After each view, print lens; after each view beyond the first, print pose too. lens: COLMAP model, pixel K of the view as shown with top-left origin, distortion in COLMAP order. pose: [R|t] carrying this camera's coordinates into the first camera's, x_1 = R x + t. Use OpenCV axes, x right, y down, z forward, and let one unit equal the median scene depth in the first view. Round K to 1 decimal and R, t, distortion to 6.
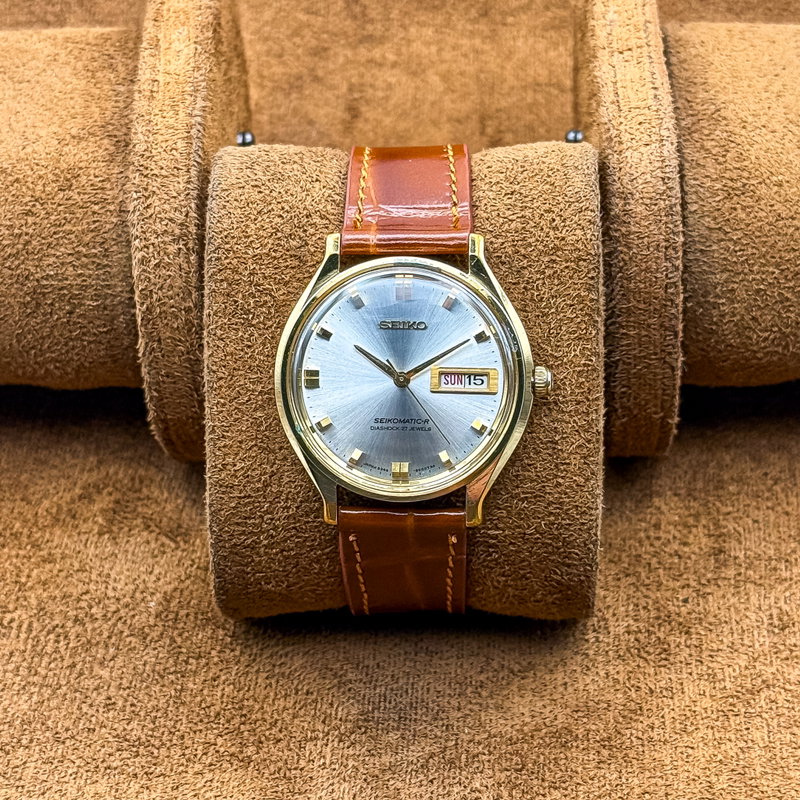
lens RADIAL K [[2209.2, 0, 400.4], [0, 2209.2, 355.6], [0, 0, 1]] dist [0.064915, -0.089964]
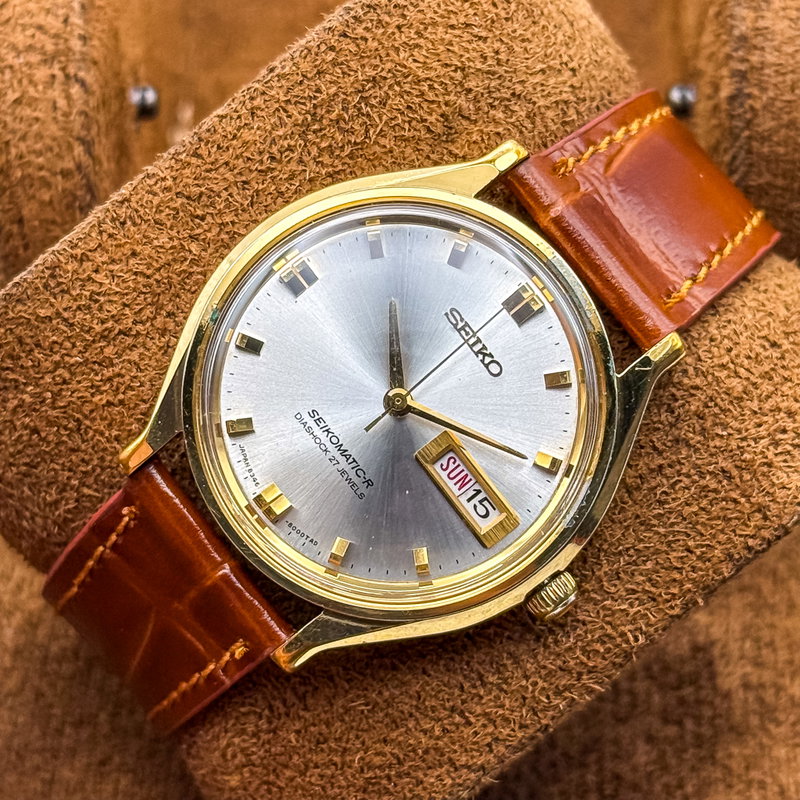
lens RADIAL K [[2677.9, 0, 400.0], [0, 2677.9, 400.0], [0, 0, 1]] dist [-0.009798, 1.527968]
pose [[0.634494, 0.772899, -0.006694, 0.005018], [-0.772837, 0.634529, 0.009847, 0.003374], [0.011858, -0.001075, 0.999929, 0.309768]]
